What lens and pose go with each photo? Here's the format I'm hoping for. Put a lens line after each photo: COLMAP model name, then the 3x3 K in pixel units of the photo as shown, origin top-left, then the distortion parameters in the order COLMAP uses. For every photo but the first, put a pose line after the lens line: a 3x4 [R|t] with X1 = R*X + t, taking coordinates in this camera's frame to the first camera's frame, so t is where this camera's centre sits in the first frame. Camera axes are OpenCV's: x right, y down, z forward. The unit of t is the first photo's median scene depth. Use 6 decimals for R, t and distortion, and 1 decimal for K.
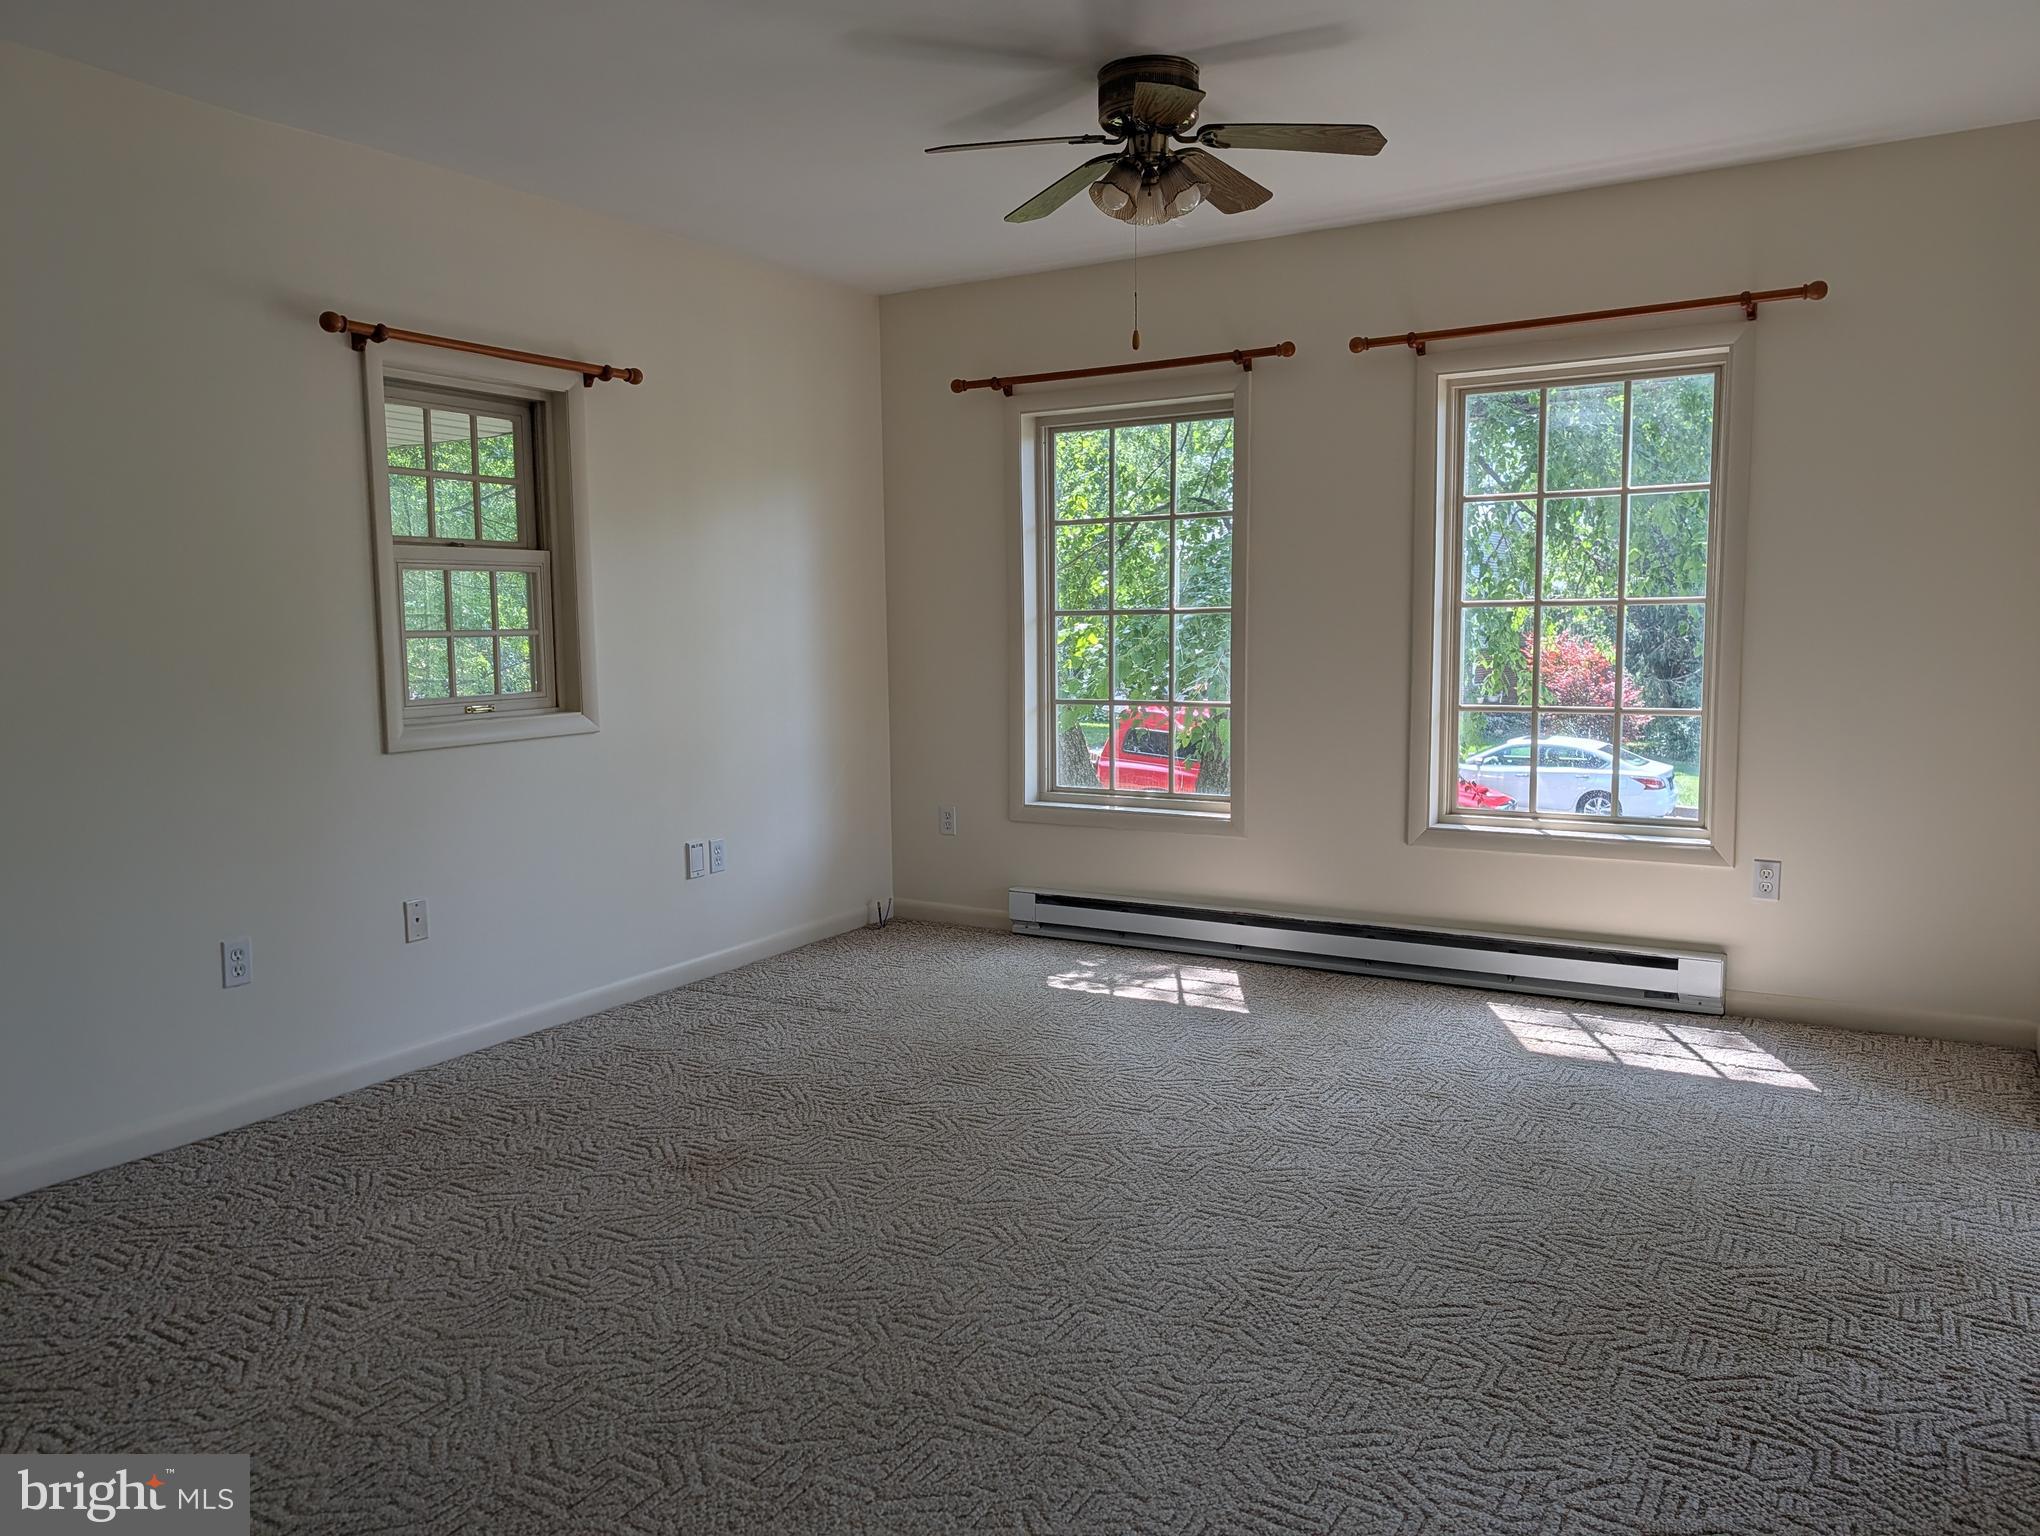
lens RADIAL K [[1458.3, 0, 1019.6], [0, 1458.3, 765.3], [0, 0, 1]] dist [0.025360, -0.009161]
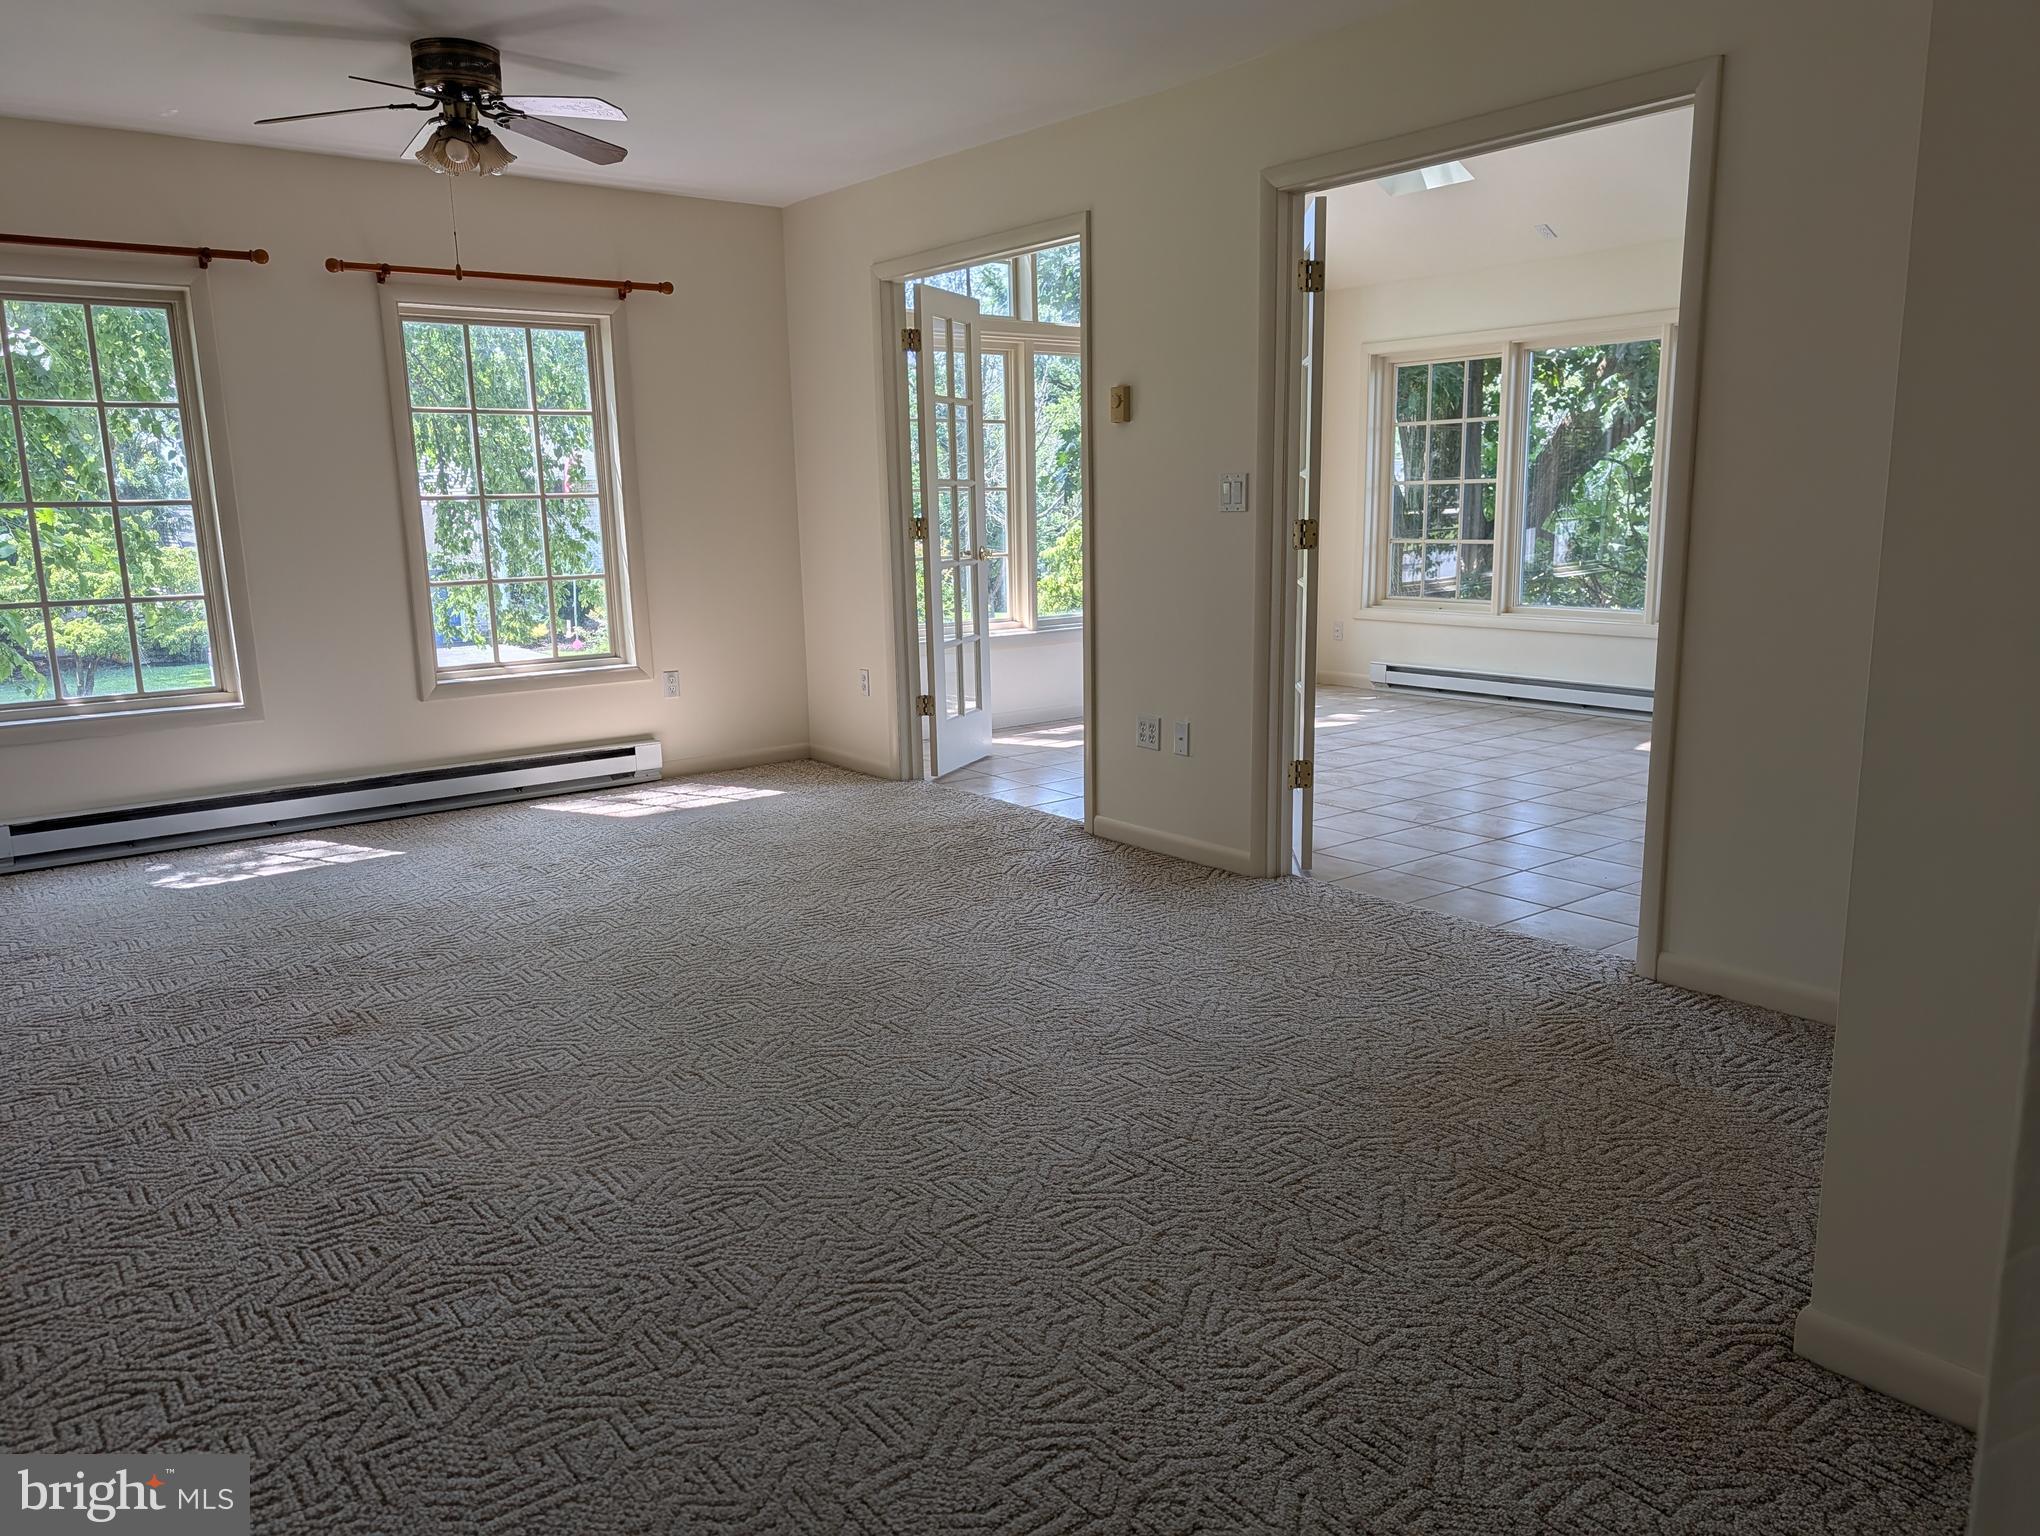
lens RADIAL K [[1458.3, 0, 1019.7], [0, 1458.3, 772.4], [0, 0, 1]] dist [0.025360, -0.009161]
pose [[0.368544, -0.169890, 0.913954, -0.729421], [0.109979, 0.984222, 0.138604, -0.000797], [-0.923082, 0.049434, 0.381414, 0.104435]]
